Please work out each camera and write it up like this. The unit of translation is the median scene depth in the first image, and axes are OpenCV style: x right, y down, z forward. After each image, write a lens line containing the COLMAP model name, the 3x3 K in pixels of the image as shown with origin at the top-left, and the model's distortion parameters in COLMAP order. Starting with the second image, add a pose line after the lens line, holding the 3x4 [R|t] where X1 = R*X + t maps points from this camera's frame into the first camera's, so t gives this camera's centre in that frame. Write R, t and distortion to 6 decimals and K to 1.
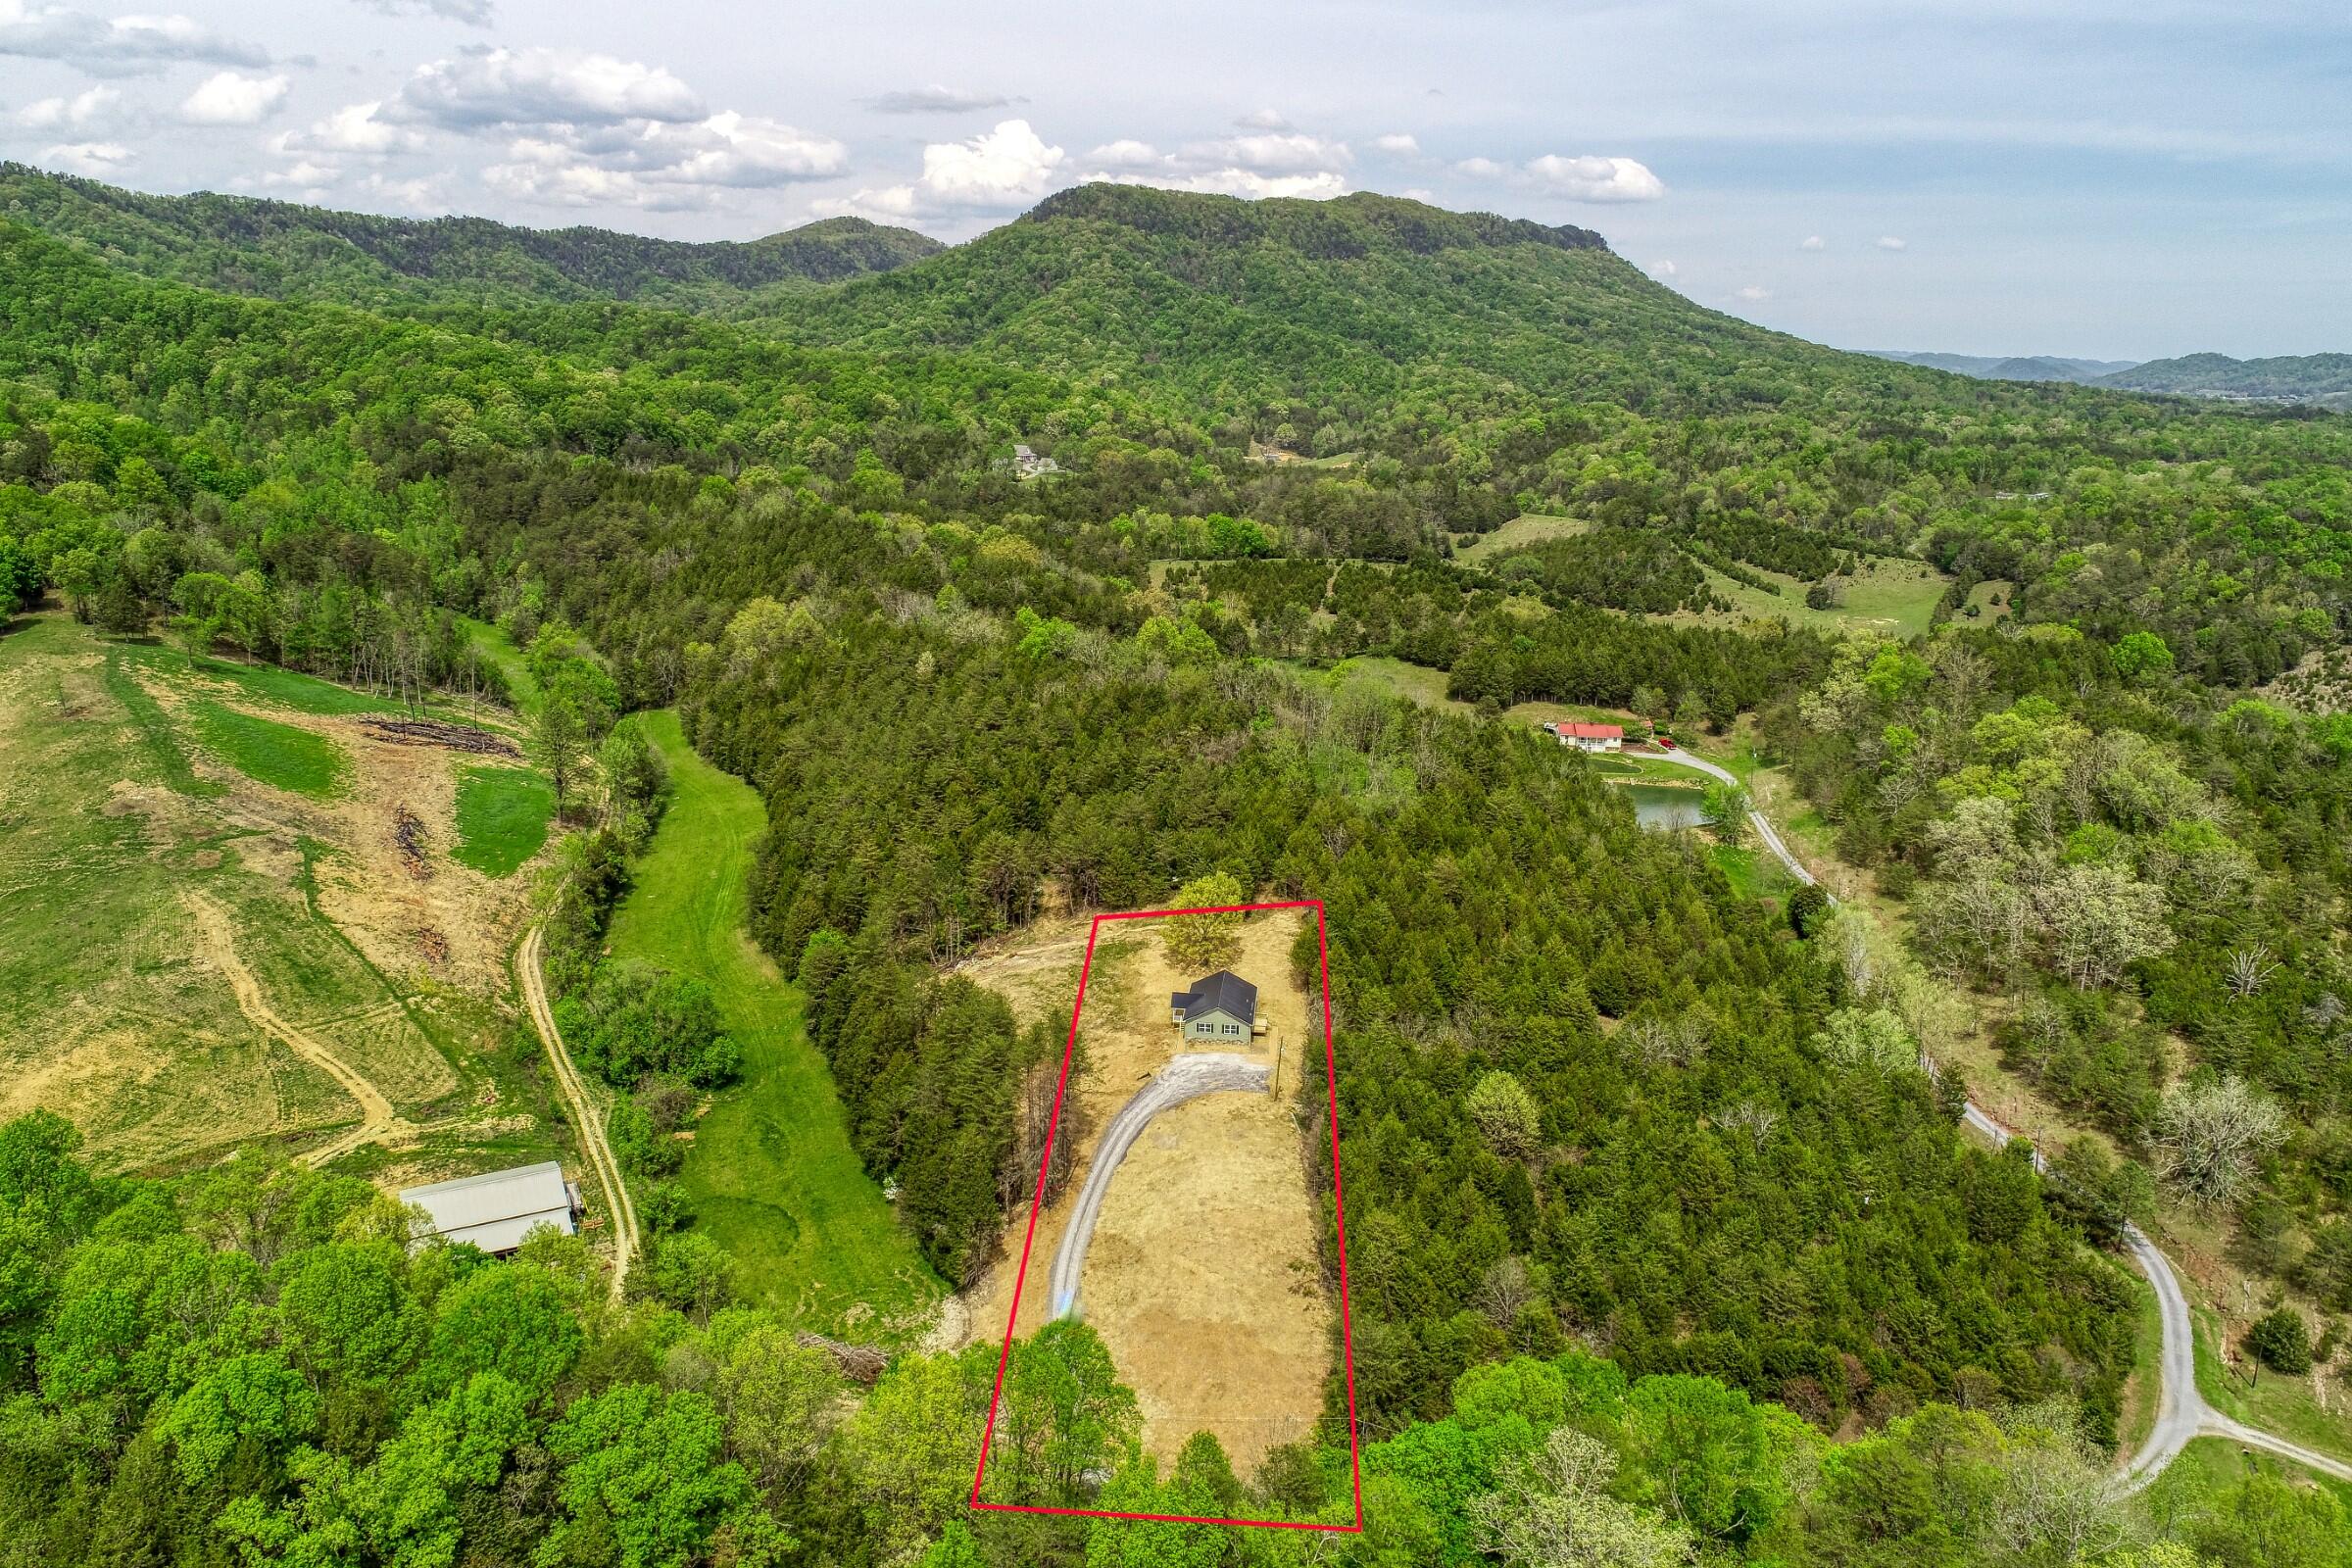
lens RADIAL K [[1575.9, 0, 1176.0], [0, 1575.9, 784.0], [0, 0, 1]] dist [-0.000757, -0.001034]
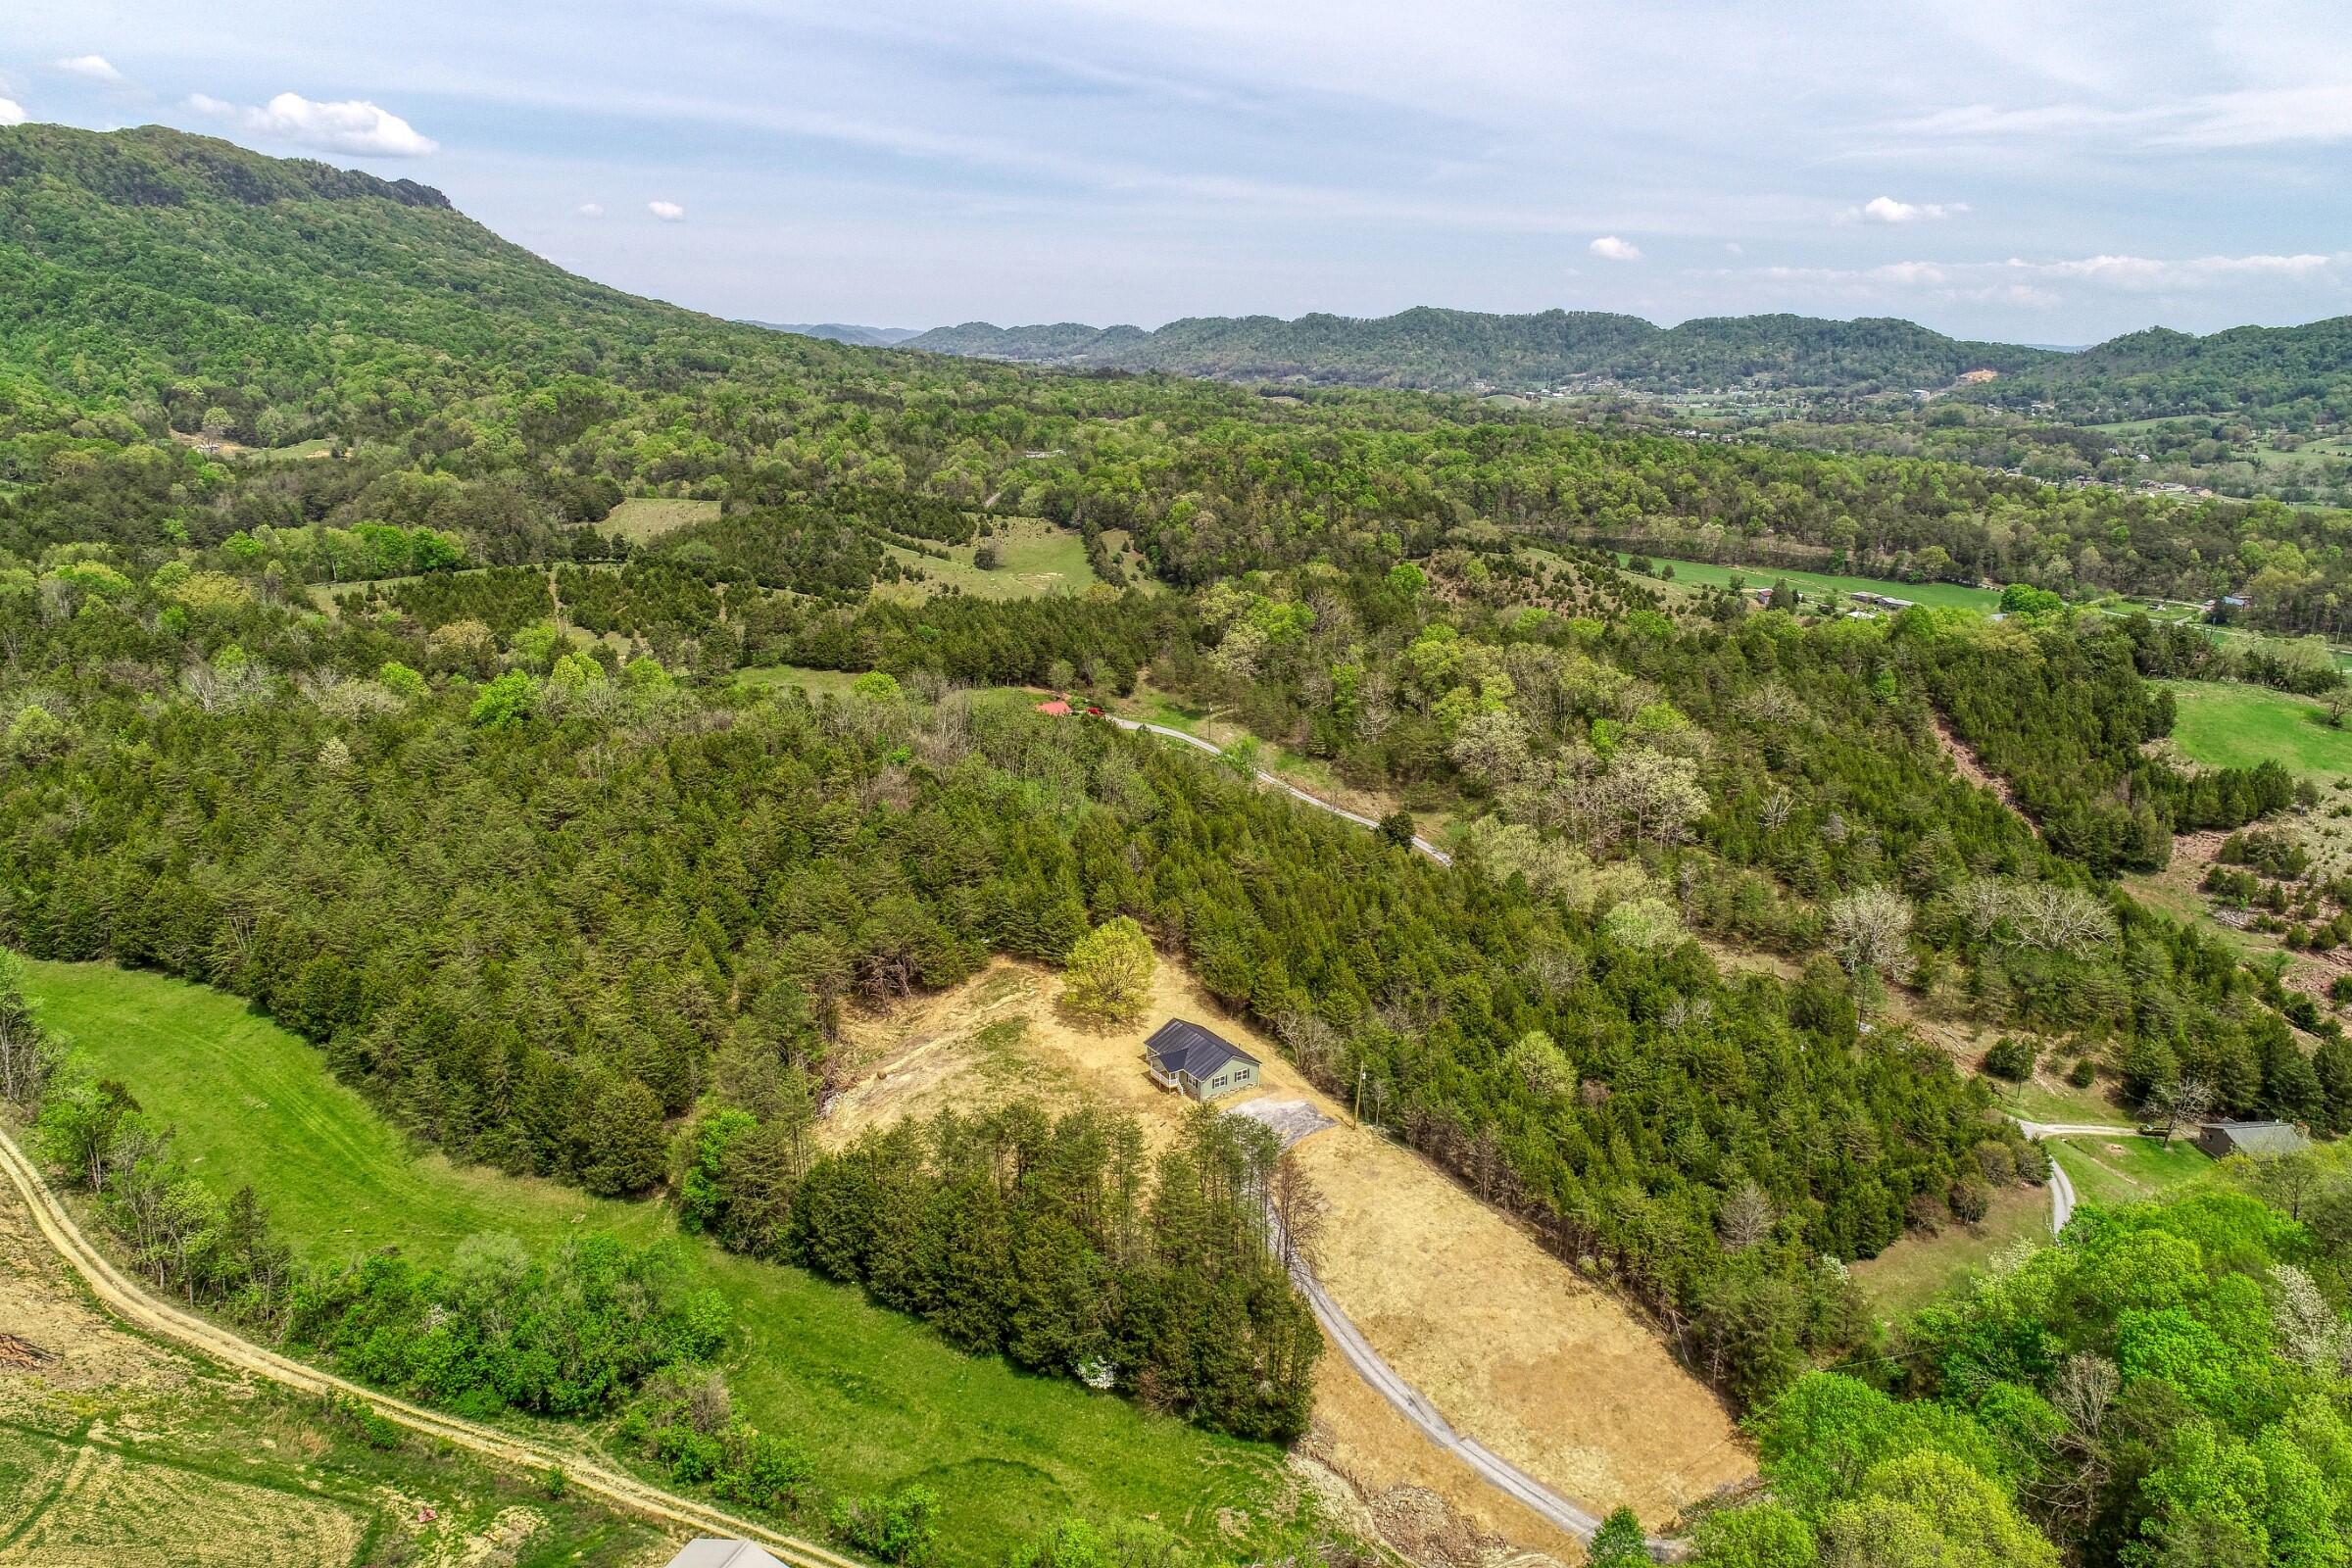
lens RADIAL K [[1575.9, 0, 1176.0], [0, 1575.9, 784.0], [0, 0, 1]] dist [-0.000757, -0.001034]
pose [[0.764427, -0.176862, 0.619977, -0.087881], [0.164515, 0.983312, 0.077666, -0.014954], [-0.623367, 0.042626, 0.780767, 0.046936]]
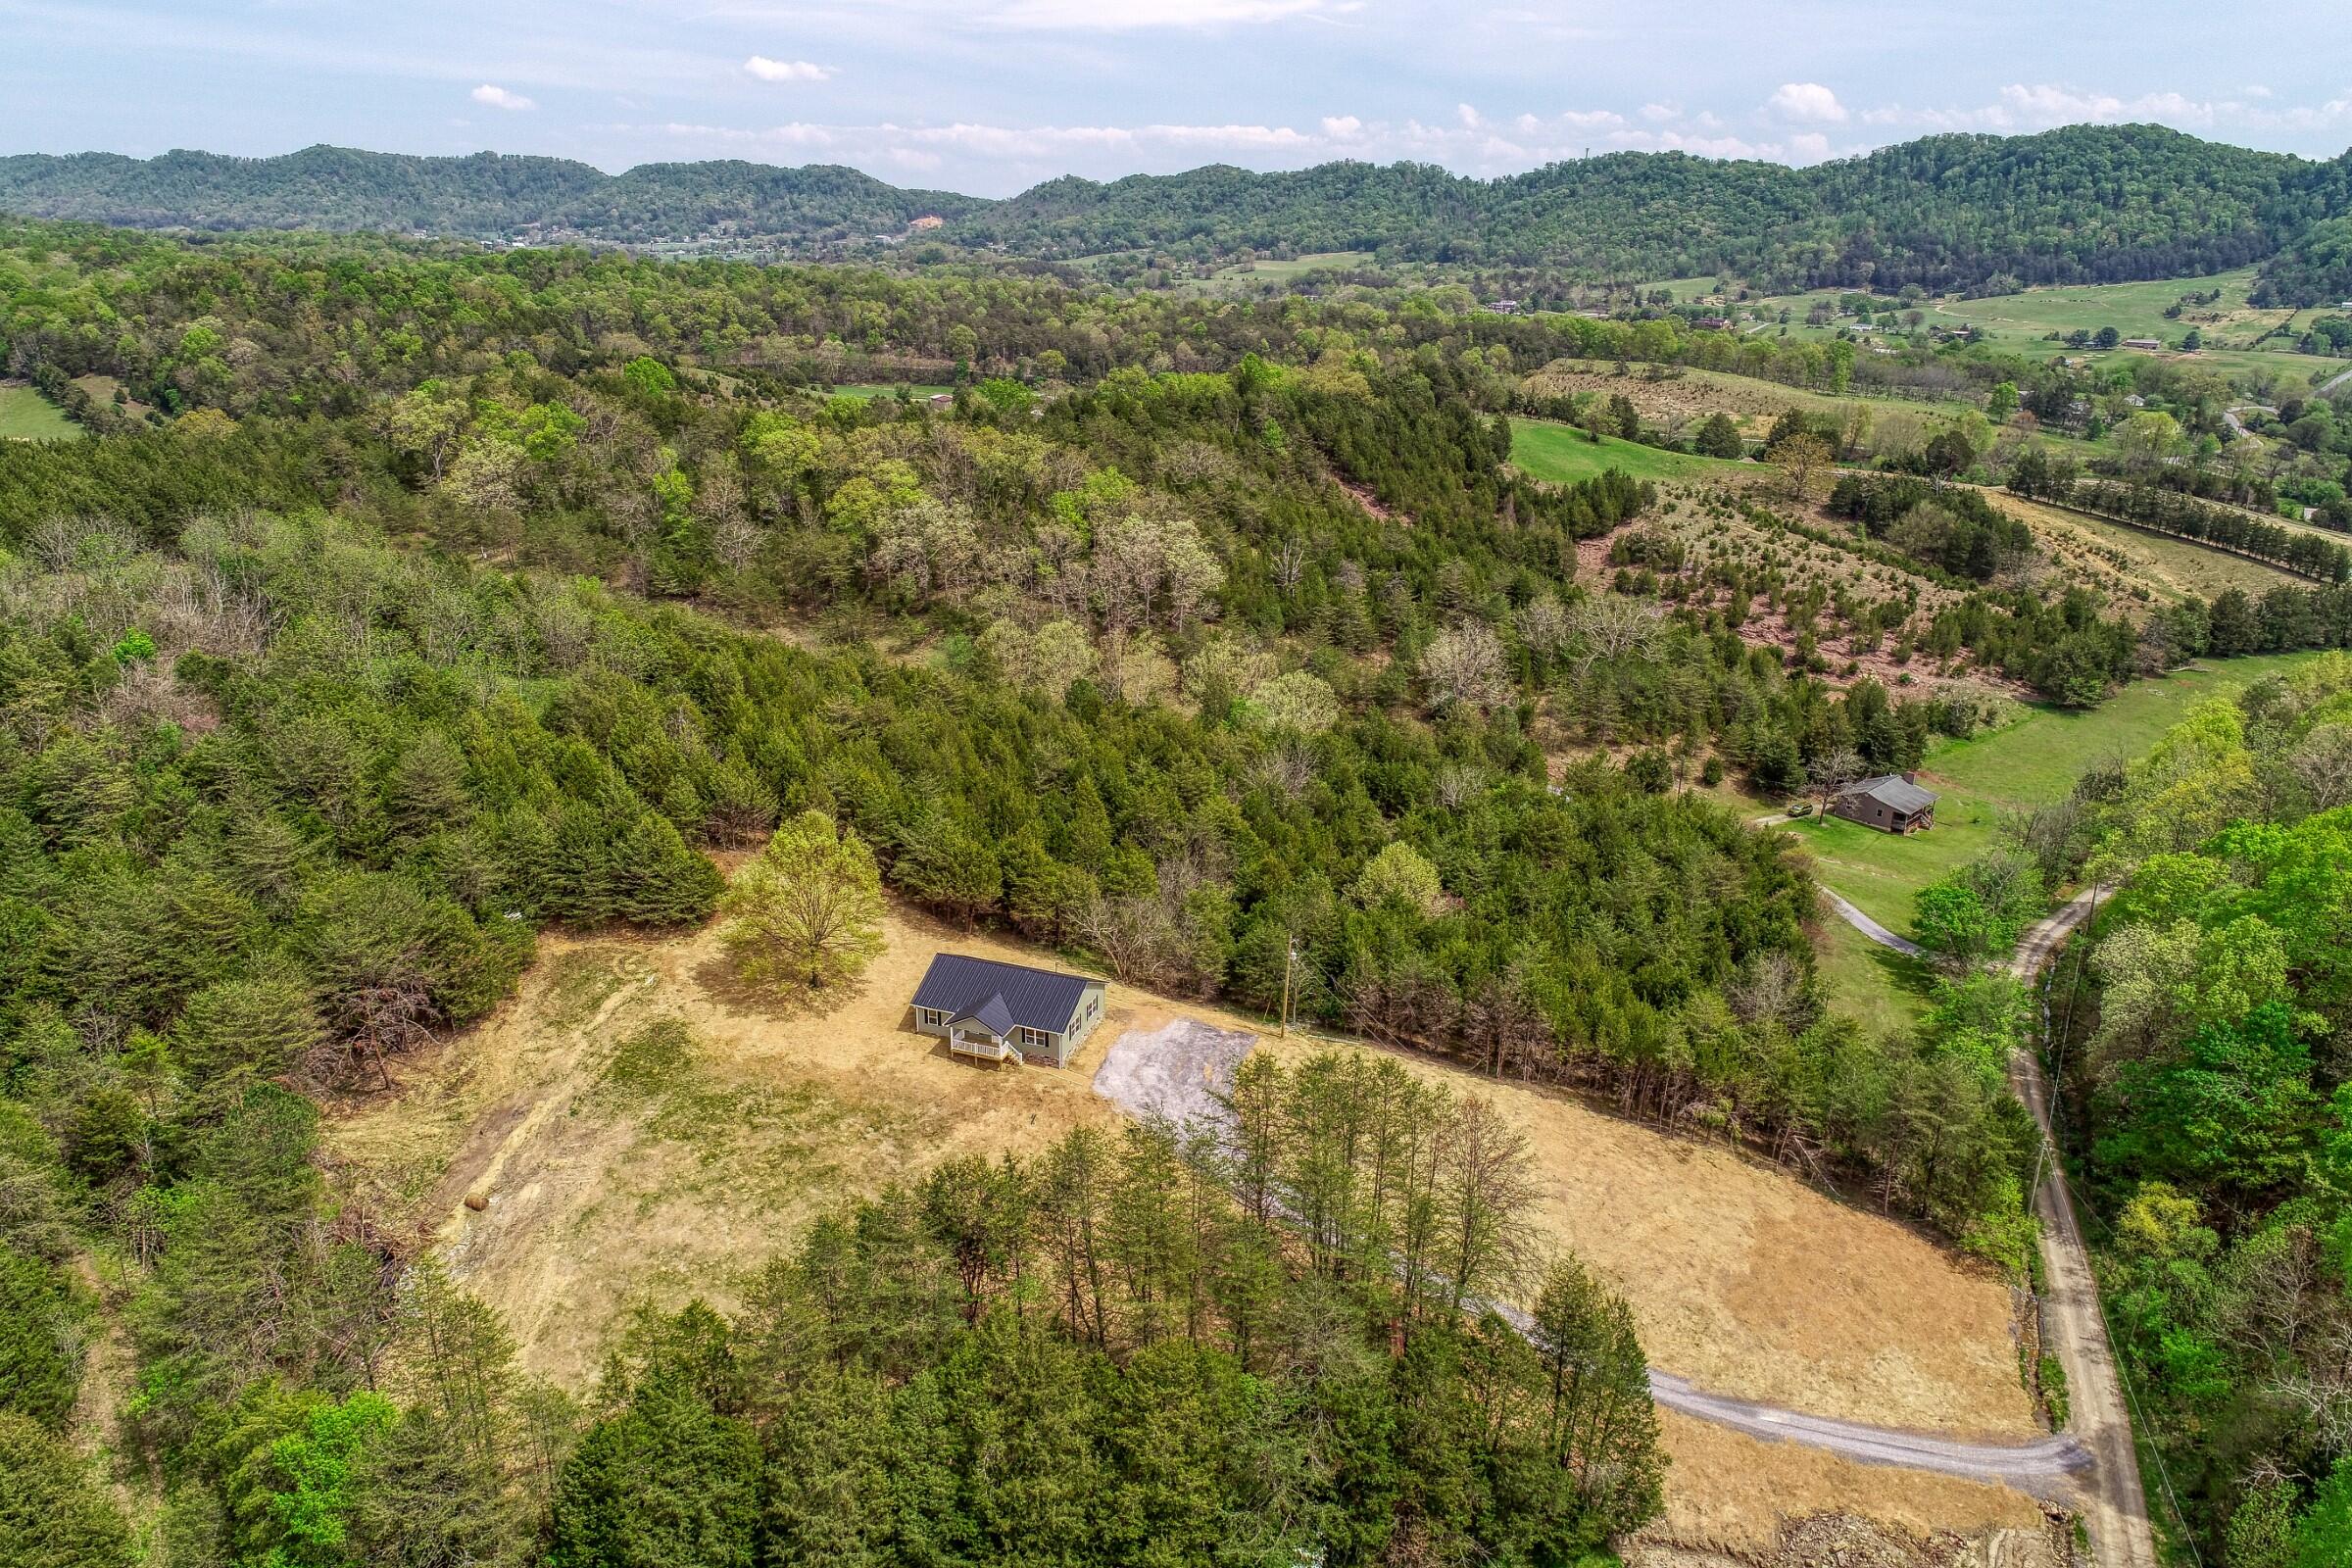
lens RADIAL K [[1575.9, 0, 1176.0], [0, 1575.9, 784.0], [0, 0, 1]] dist [-0.000757, -0.001034]
pose [[0.238892, -0.336502, 0.910877, -0.076385], [0.240245, 0.929356, 0.280320, -0.013212], [-0.940857, 0.151868, 0.302859, 0.124596]]
